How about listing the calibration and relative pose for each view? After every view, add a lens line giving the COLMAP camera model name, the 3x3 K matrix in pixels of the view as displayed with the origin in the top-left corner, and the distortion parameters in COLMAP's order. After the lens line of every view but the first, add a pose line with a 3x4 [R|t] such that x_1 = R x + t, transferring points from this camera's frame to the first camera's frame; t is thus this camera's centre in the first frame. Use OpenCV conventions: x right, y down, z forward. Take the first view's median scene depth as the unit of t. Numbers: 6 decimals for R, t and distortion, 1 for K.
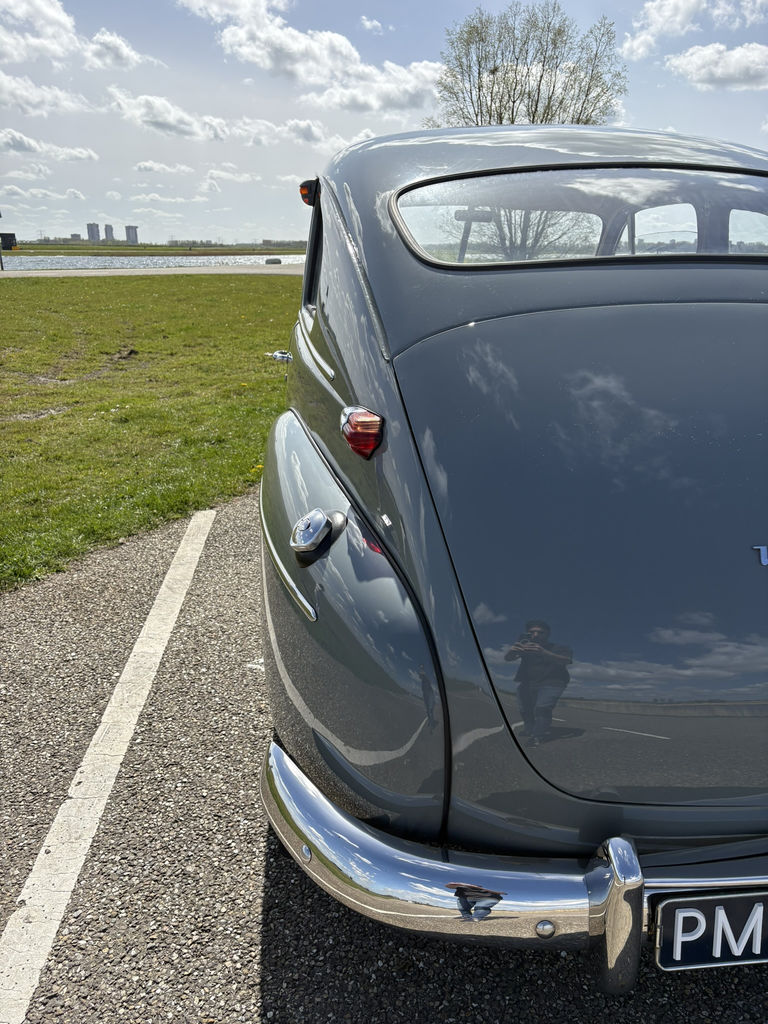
lens RADIAL K [[763.6, 0, 384.0], [0, 763.6, 512.0], [0, 0, 1]] dist [0.085722, -0.104842]
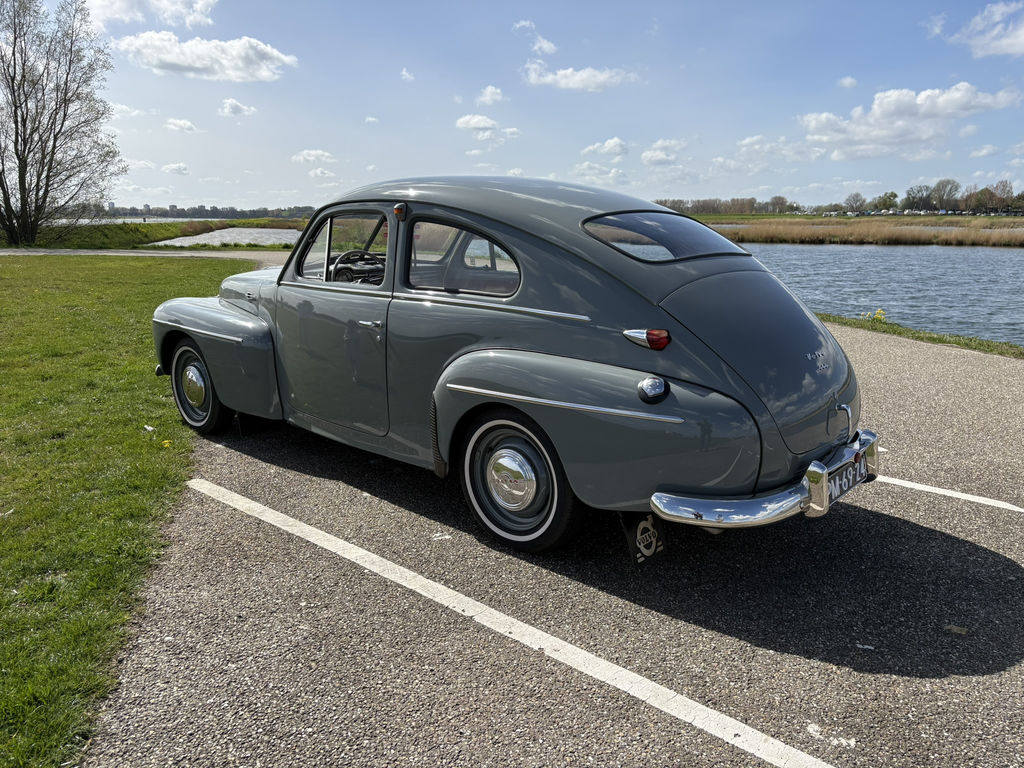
lens RADIAL K [[768.0, 0, 512.0], [0, 768.0, 384.0], [0, 0, 1]] dist [0.048302, -0.086399]
pose [[0.724748, -0.153574, 0.671681, -1.260281], [0.224721, 0.974223, -0.019728, -0.019383], [-0.651338, 0.165239, 0.740577, -0.216842]]
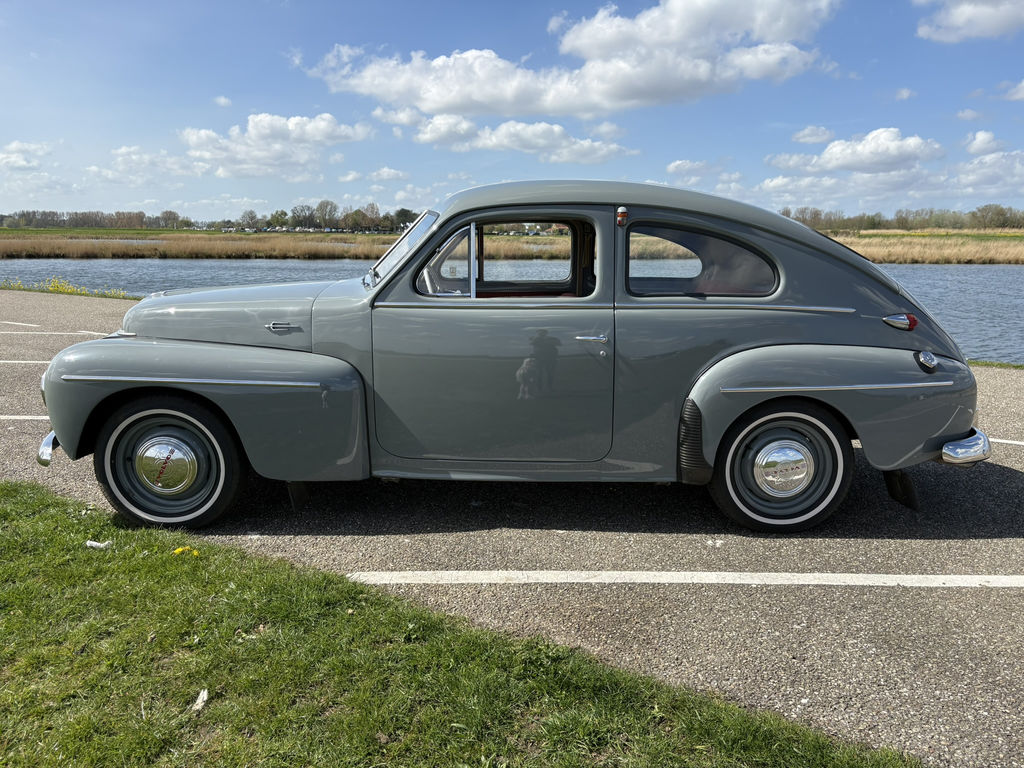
lens RADIAL K [[763.6, 0, 512.0], [0, 763.6, 384.0], [0, 0, 1]] dist [0.085722, -0.104842]
pose [[0.077055, -0.196620, 0.977447, -1.958055], [0.311495, 0.936035, 0.163734, -0.540751], [-0.947119, 0.291853, 0.133373, 1.413660]]
